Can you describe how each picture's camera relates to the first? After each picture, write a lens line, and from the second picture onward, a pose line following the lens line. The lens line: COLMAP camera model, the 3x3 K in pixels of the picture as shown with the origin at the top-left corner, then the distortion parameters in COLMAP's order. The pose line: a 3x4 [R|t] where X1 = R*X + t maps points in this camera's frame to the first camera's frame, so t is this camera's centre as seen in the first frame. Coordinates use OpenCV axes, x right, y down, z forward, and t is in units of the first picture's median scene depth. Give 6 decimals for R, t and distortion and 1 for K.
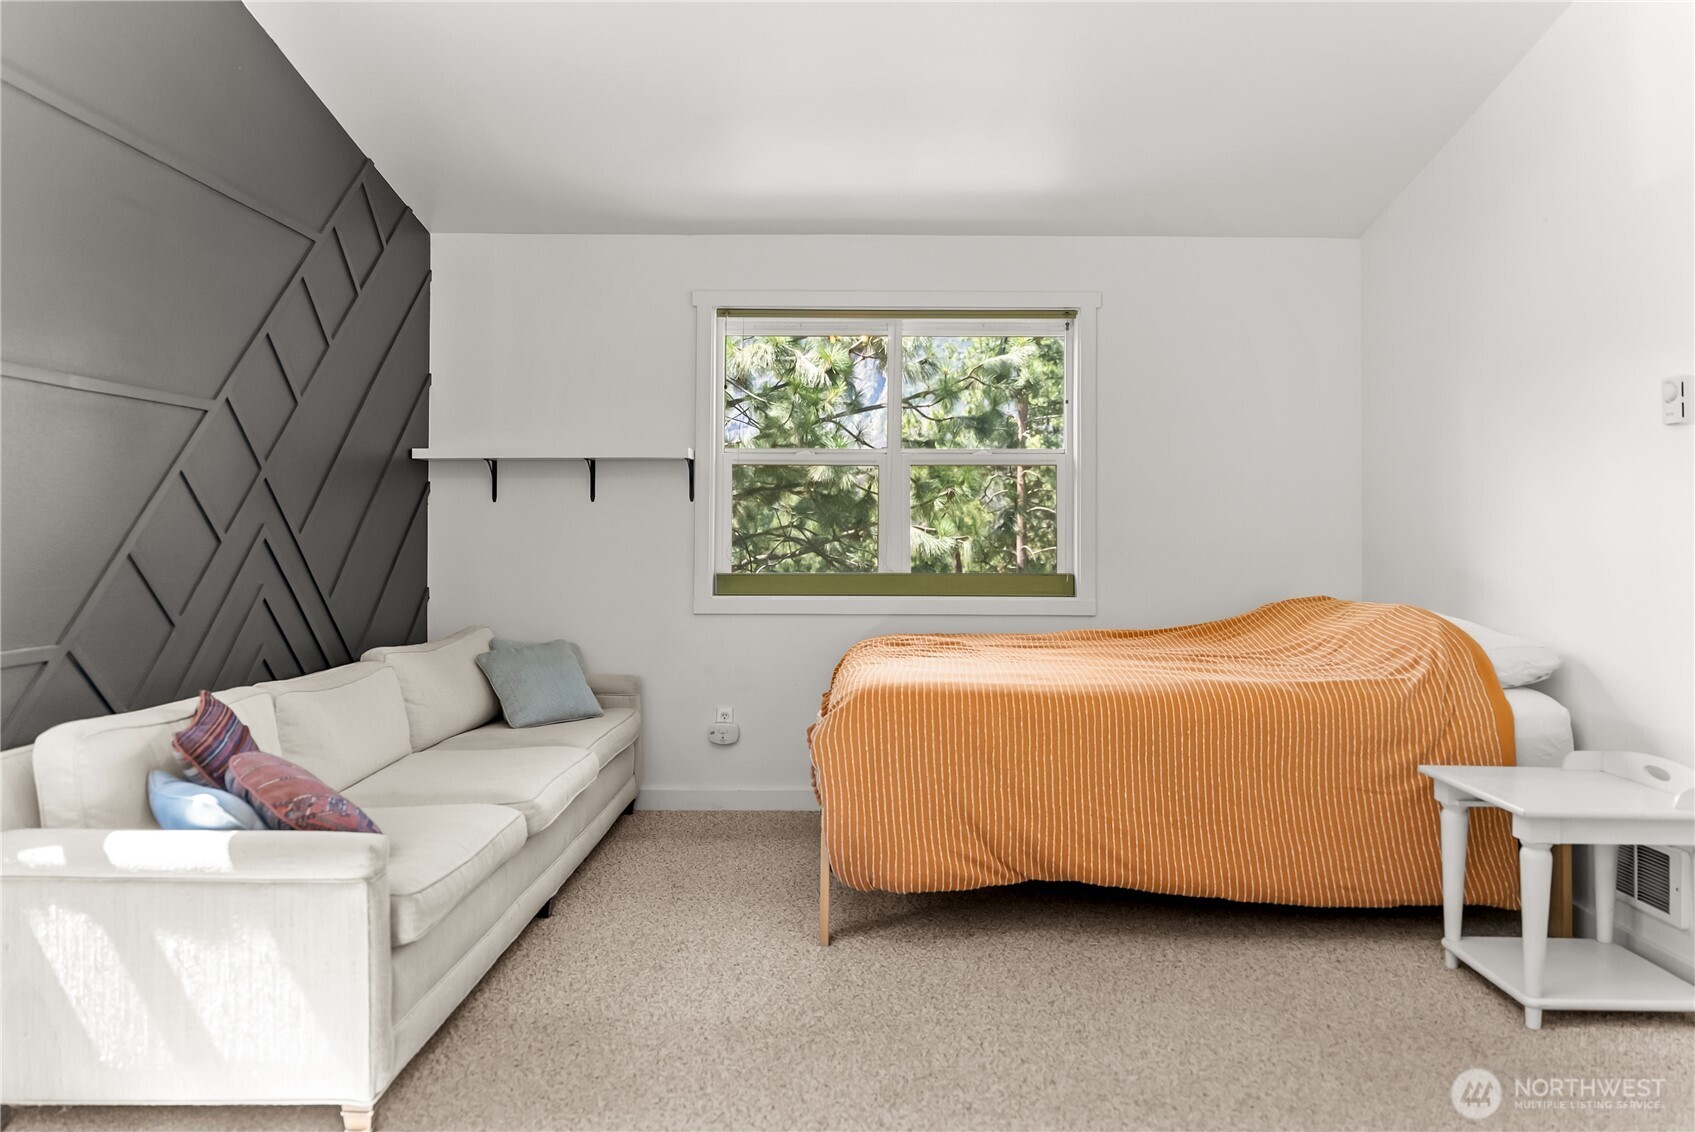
lens RADIAL K [[1149.5, 0, 850.1], [0, 1149.5, 571.3], [0, 0, 1]] dist [-0.003487, -0.020884]
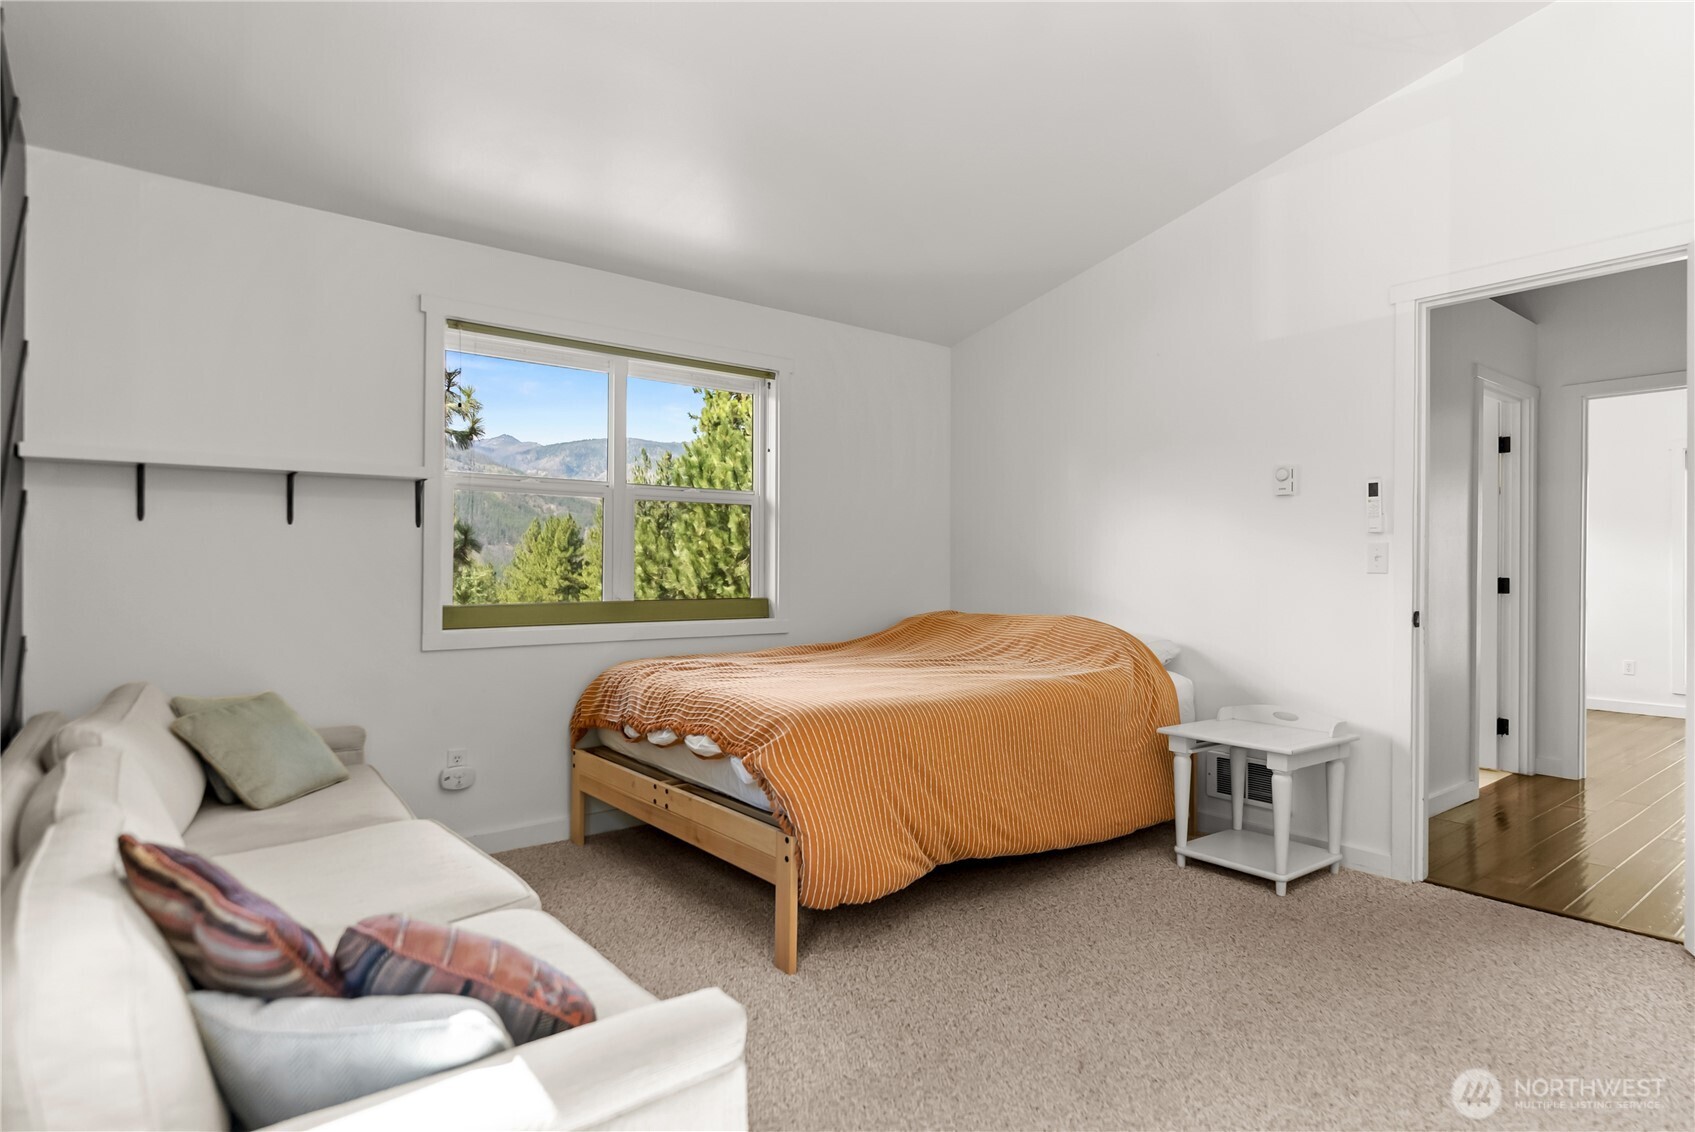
lens RADIAL K [[897.0, 0, 840.9], [0, 897.0, 595.0], [0, 0, 1]] dist [0.000542, 0.000769]
pose [[0.783880, -0.018693, 0.620630, -0.478052], [0.017926, 0.999811, 0.007473, -0.009850], [-0.620653, 0.005267, 0.784068, 0.362180]]
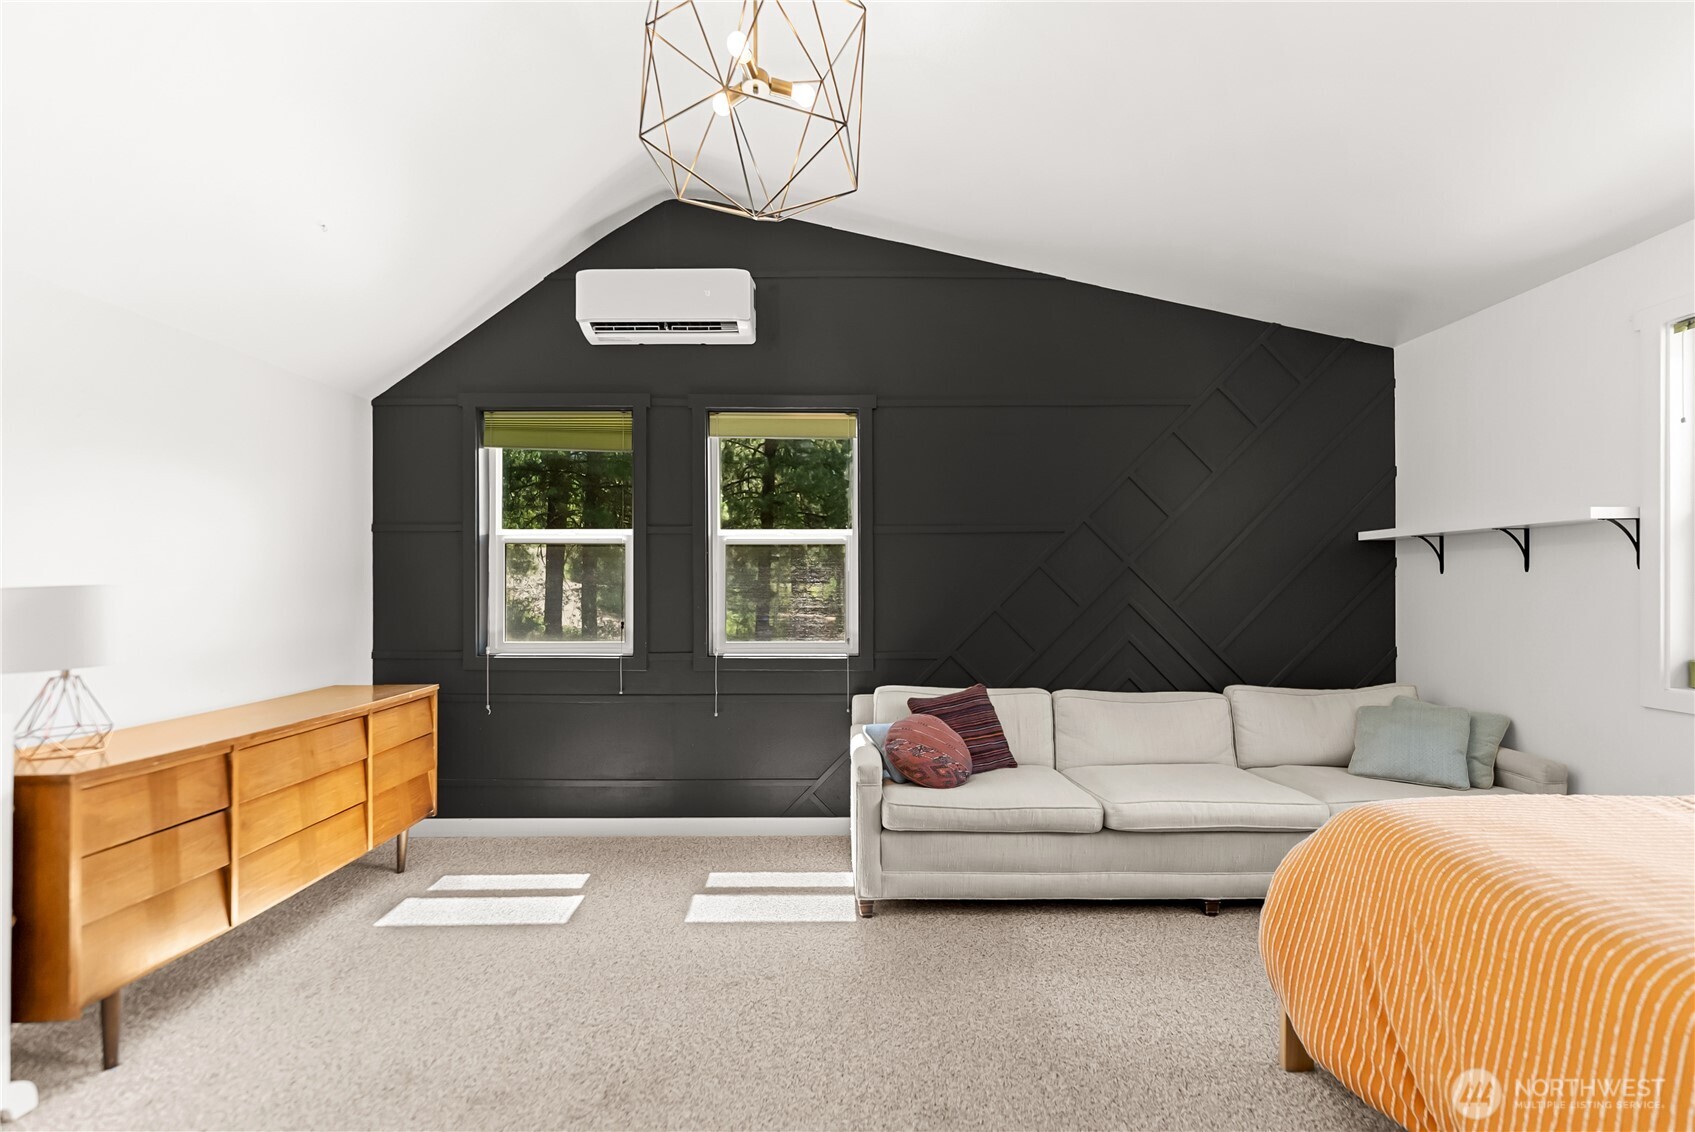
lens RADIAL K [[717.7, 0, 851.0], [0, 717.7, 582.2], [0, 0, 1]] dist [-0.001450, -0.000292]
pose [[0.015049, -0.004600, -0.999876, 0.556586], [-0.026073, 0.999648, -0.004992, -0.051297], [0.999547, 0.026145, 0.014924, 0.644944]]
